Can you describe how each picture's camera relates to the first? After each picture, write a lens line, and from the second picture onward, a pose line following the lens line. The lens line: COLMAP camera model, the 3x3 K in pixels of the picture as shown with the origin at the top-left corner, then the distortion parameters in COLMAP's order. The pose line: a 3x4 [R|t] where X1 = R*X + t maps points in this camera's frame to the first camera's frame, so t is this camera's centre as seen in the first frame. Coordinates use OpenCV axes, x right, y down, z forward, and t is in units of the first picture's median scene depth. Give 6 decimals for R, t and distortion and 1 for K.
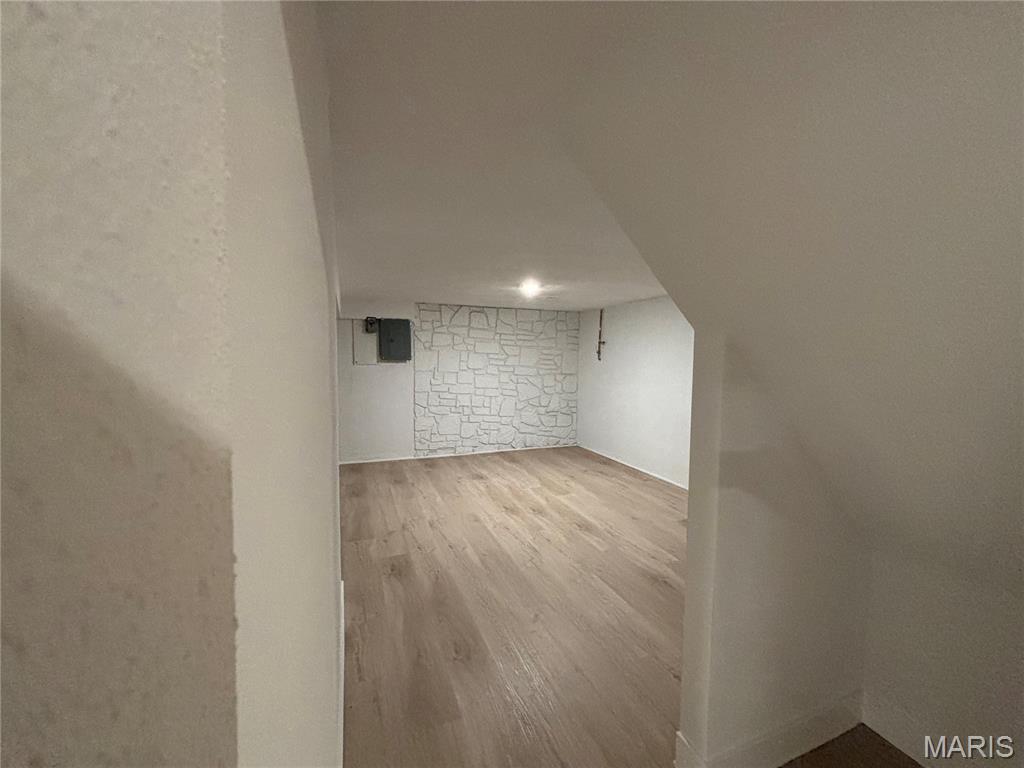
lens RADIAL K [[411.7, 0, 506.3], [0, 411.7, 383.9], [0, 0, 1]] dist [0.003691, -0.000707]
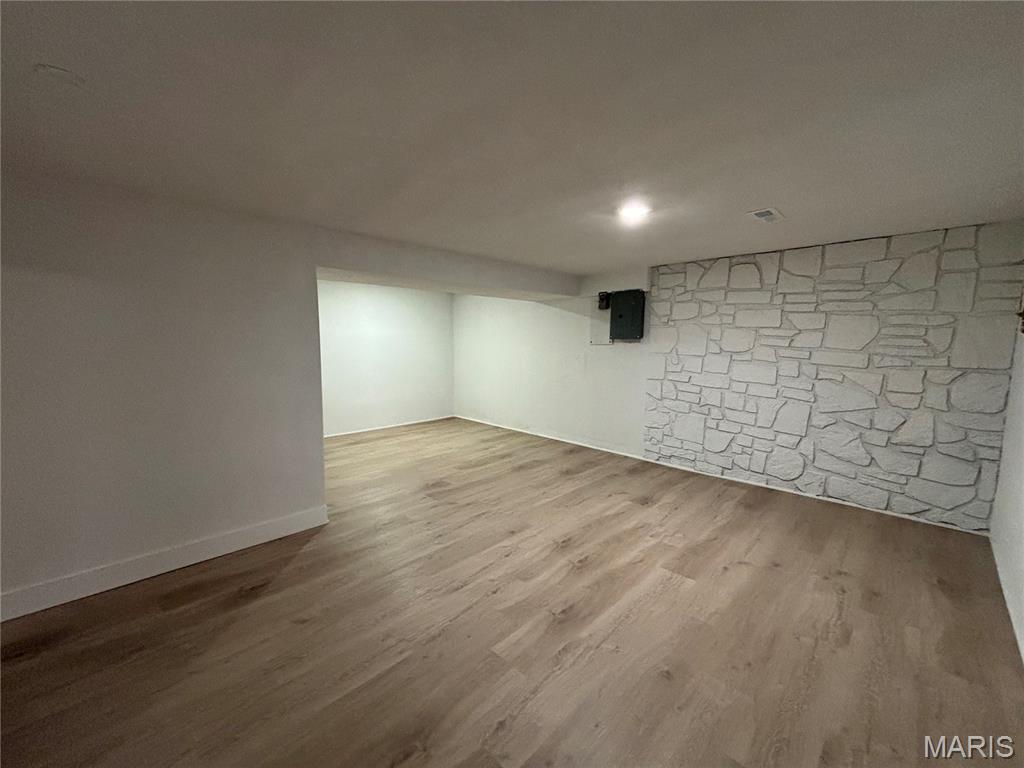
lens RADIAL K [[411.7, 0, 508.8], [0, 411.7, 383.8], [0, 0, 1]] dist [0.003691, -0.000707]
pose [[0.393310, 0.087130, -0.915268, 0.400829], [-0.062629, 0.995726, 0.067877, -0.008279], [0.917270, 0.030626, 0.397086, 0.416287]]
